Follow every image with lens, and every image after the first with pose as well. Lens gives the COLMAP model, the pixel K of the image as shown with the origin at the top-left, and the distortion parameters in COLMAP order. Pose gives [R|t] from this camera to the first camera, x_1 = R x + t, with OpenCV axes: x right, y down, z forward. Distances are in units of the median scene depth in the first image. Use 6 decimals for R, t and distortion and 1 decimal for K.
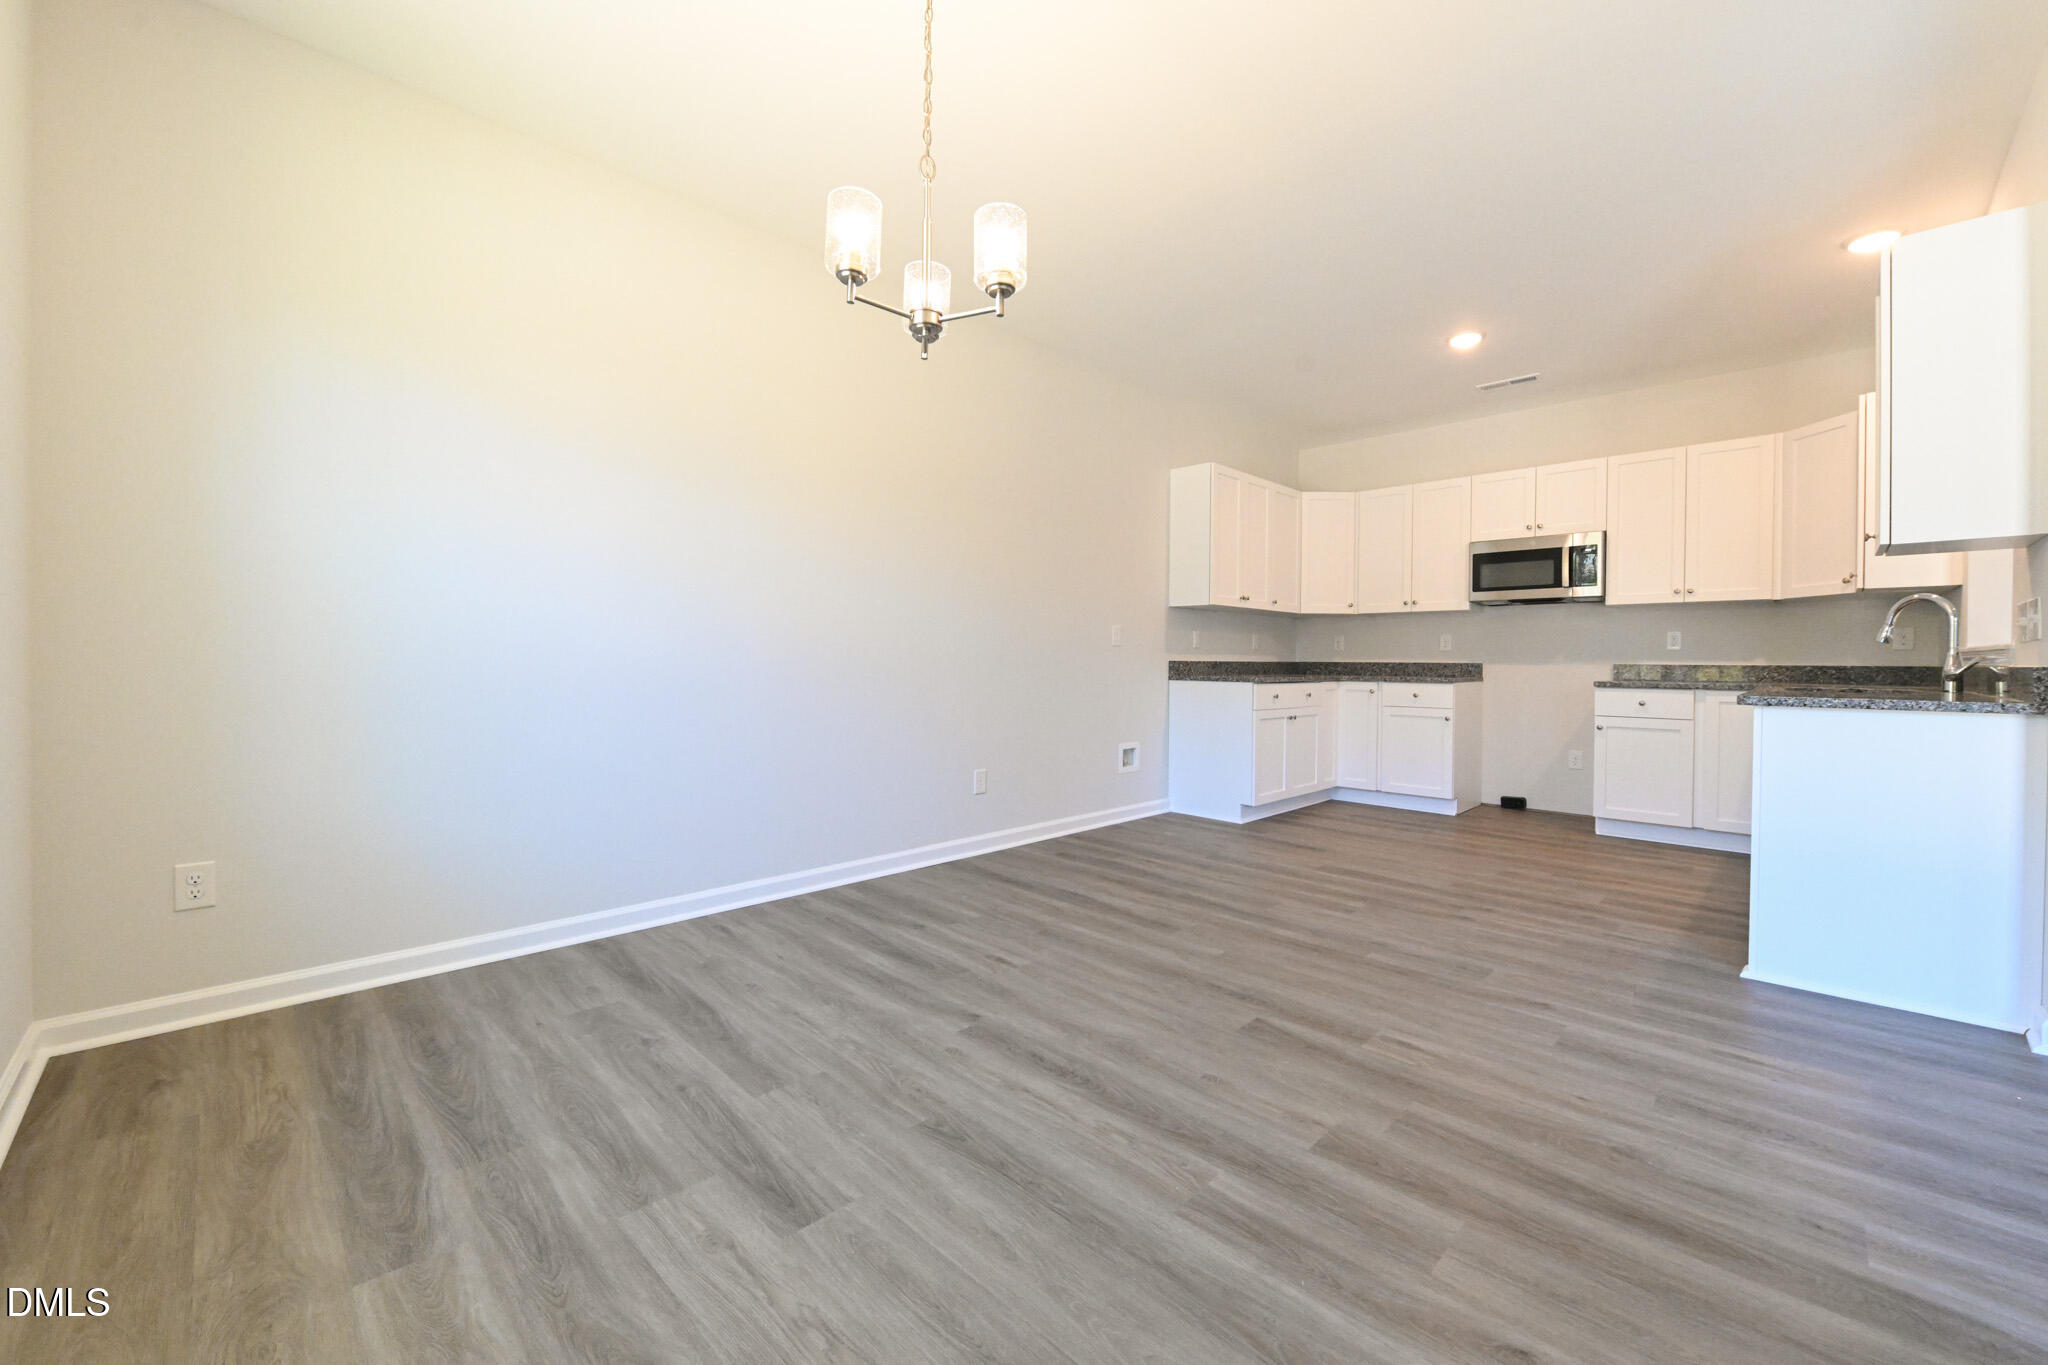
lens RADIAL K [[808.8, 0, 1028.7], [0, 808.8, 671.8], [0, 0, 1]] dist [-0.007552, 0.000404]
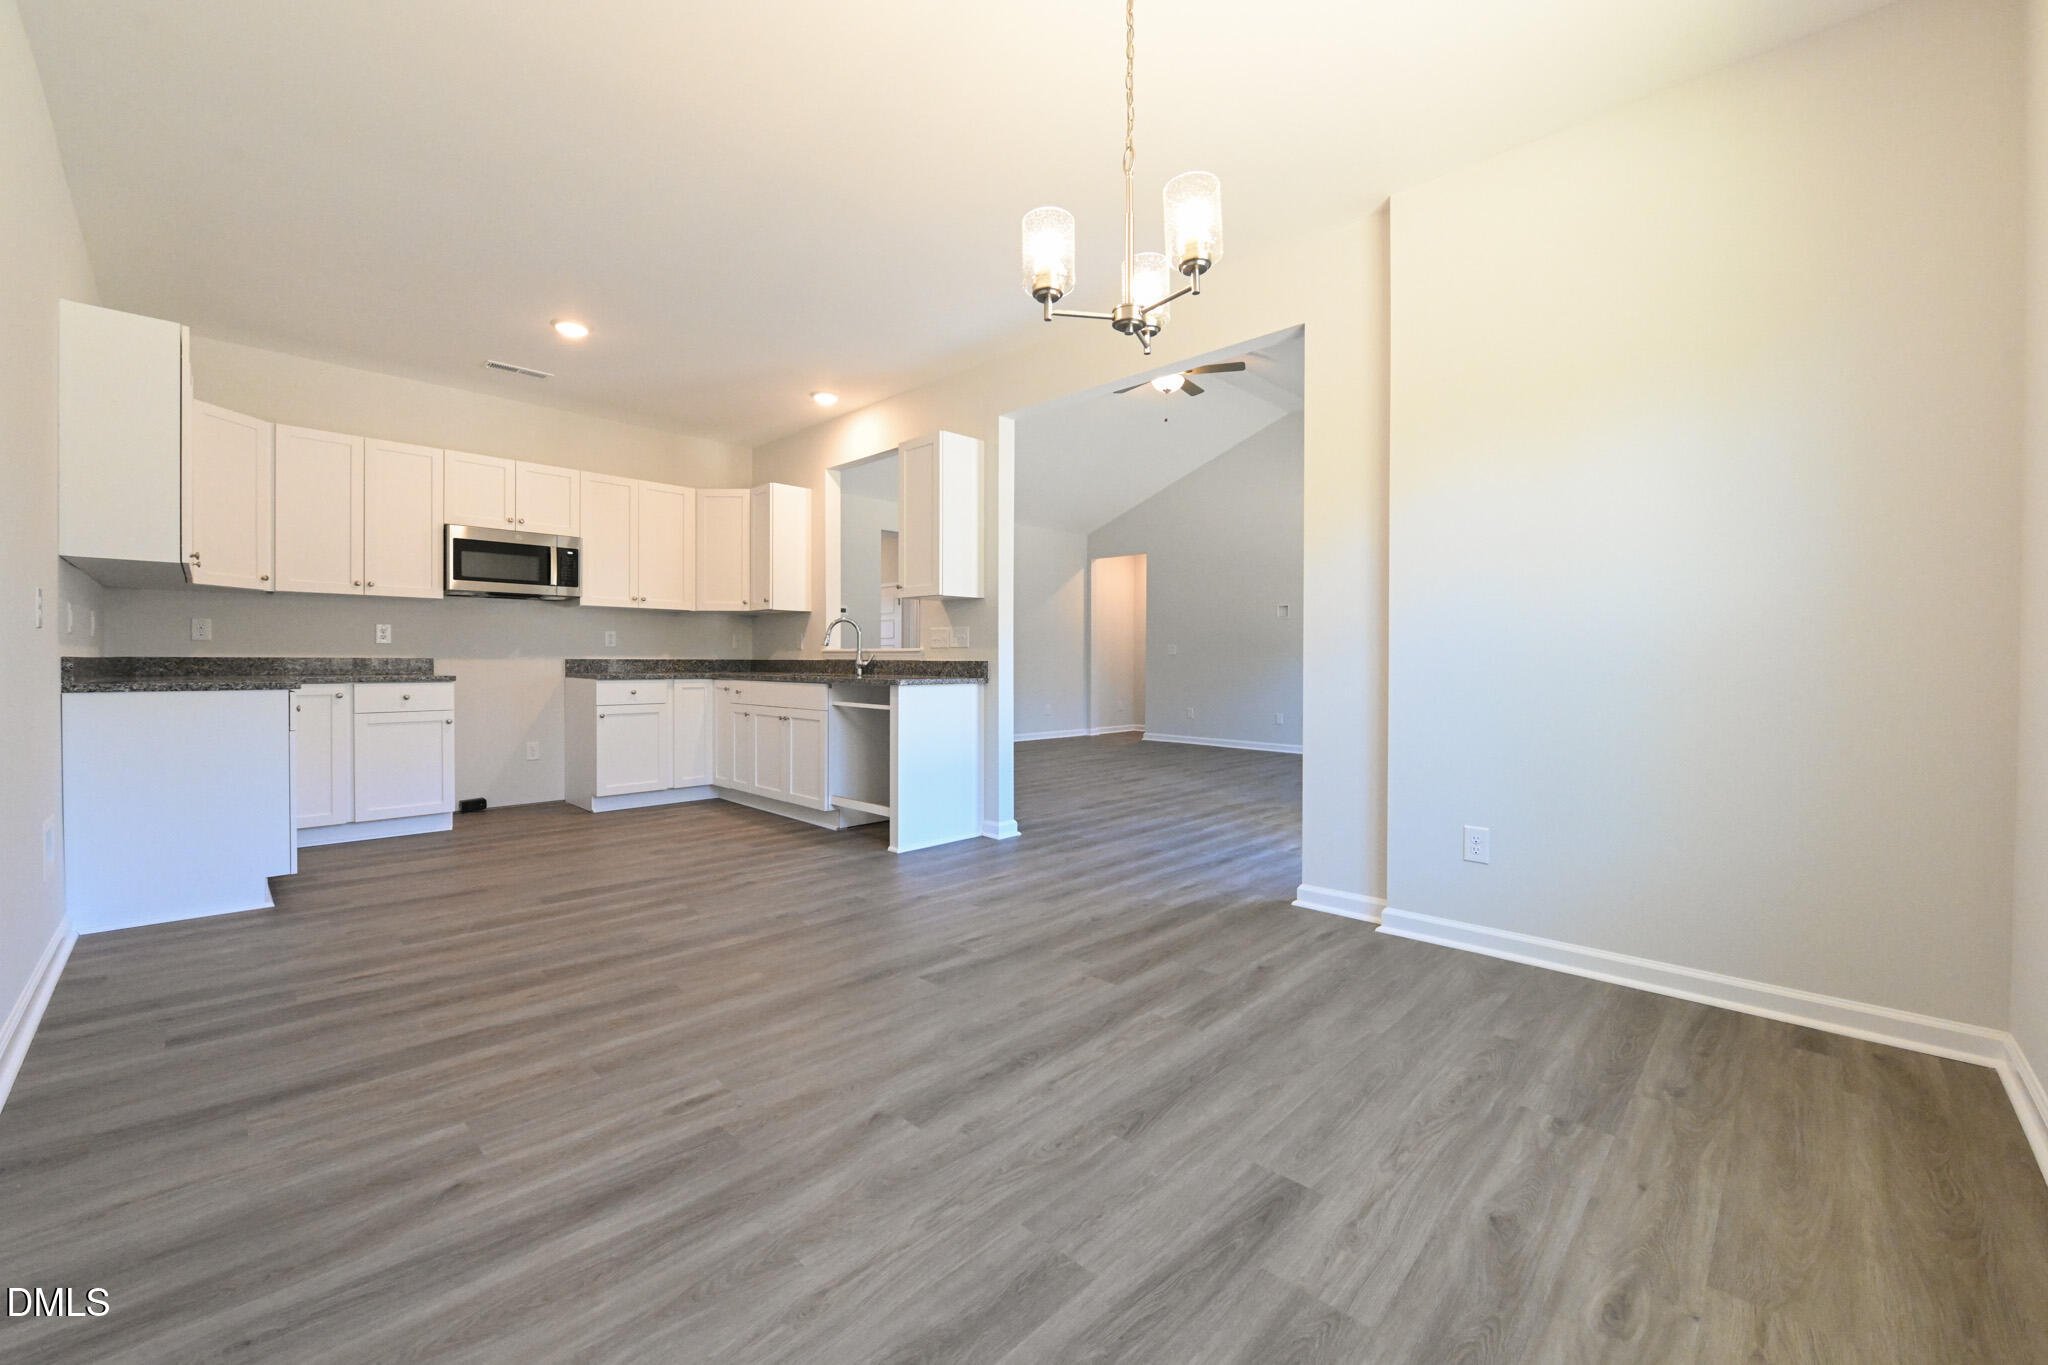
lens RADIAL K [[808.8, 0, 1028.7], [0, 808.8, 671.8], [0, 0, 1]] dist [-0.007552, 0.000404]
pose [[-0.009540, -0.021227, 0.999729, -0.720277], [0.009899, 0.999724, 0.021321, -0.017465], [-0.999905, 0.010100, -0.009327, 0.732655]]
